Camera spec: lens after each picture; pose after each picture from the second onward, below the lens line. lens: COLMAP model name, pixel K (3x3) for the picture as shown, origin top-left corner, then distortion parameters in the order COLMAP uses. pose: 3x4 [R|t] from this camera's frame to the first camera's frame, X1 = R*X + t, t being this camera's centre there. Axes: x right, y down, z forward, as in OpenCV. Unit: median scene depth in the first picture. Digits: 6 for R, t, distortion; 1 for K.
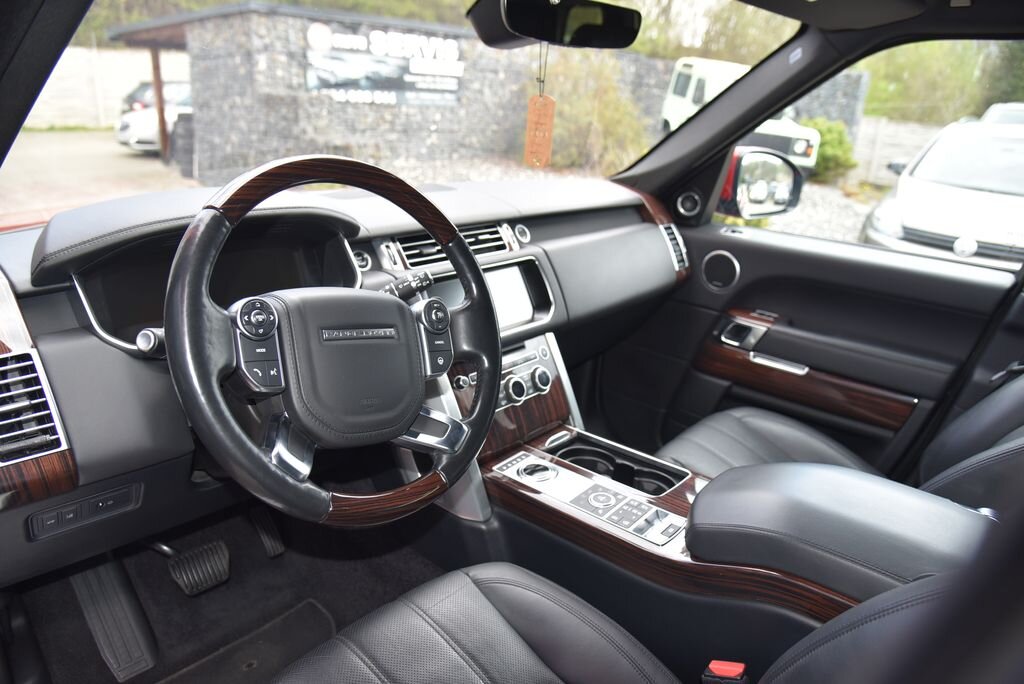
lens RADIAL K [[683.6, 0, 512.1], [0, 683.6, 352.1], [0, 0, 1]] dist [-0.115297, 0.043790]
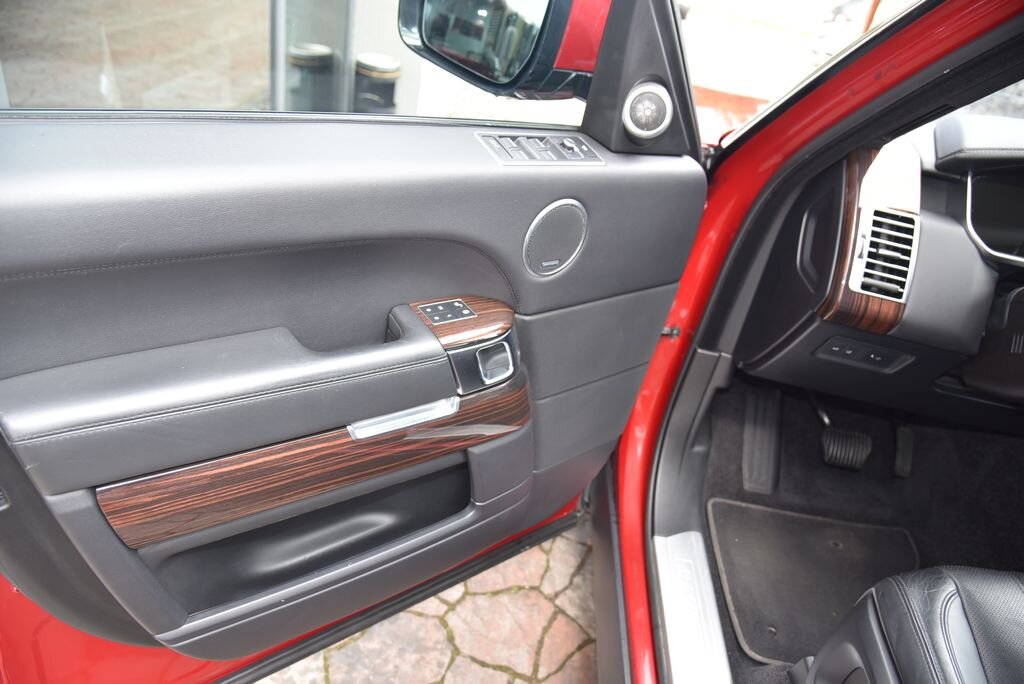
lens RADIAL K [[683.6, 0, 511.6], [0, 683.6, 344.8], [0, 0, 1]] dist [-0.115297, 0.043790]
pose [[0.609340, 0.474118, -0.635544, -0.152941], [-0.408591, 0.874674, 0.260766, 0.094681], [0.679528, 0.100782, 0.726694, -0.182217]]
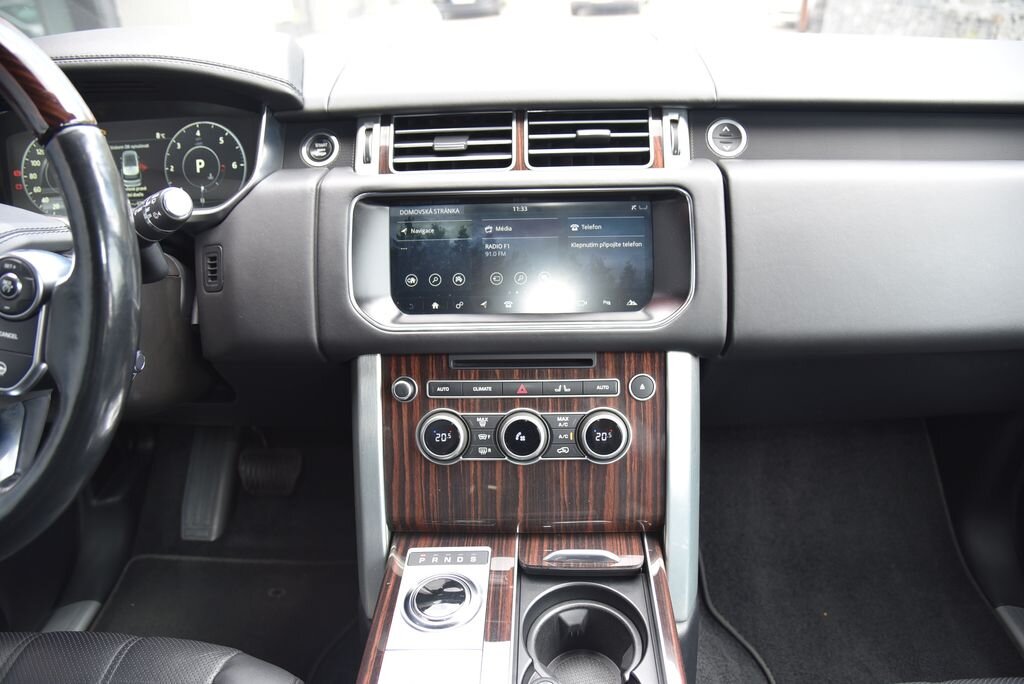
lens RADIAL K [[683.6, 0, 513.6], [0, 683.6, 340.5], [0, 0, 1]] dist [-0.115297, 0.043790]
pose [[0.629465, 0.318824, -0.708608, 0.339950], [-0.206922, 0.947794, 0.242630, -0.136804], [0.748971, -0.006100, 0.662575, 0.639242]]
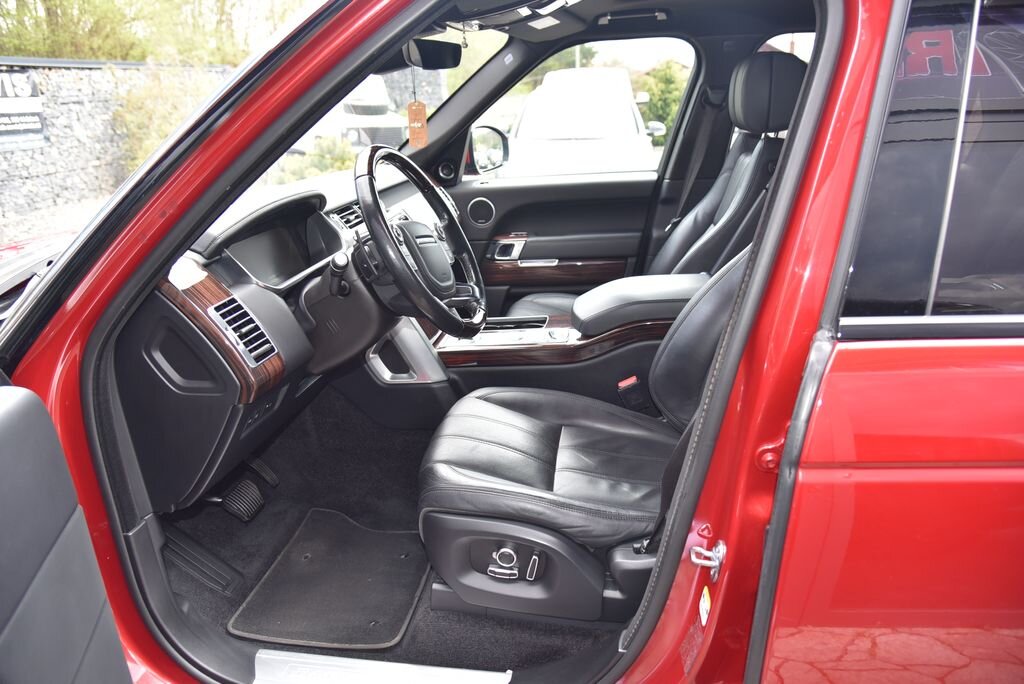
lens RADIAL K [[683.6, 0, 517.2], [0, 683.6, 347.6], [0, 0, 1]] dist [-0.115297, 0.043790]
pose [[0.831386, -0.277610, 0.481384, -0.470665], [0.280636, 0.957440, 0.067467, 0.091888], [-0.479626, 0.079003, 0.873909, -0.310052]]
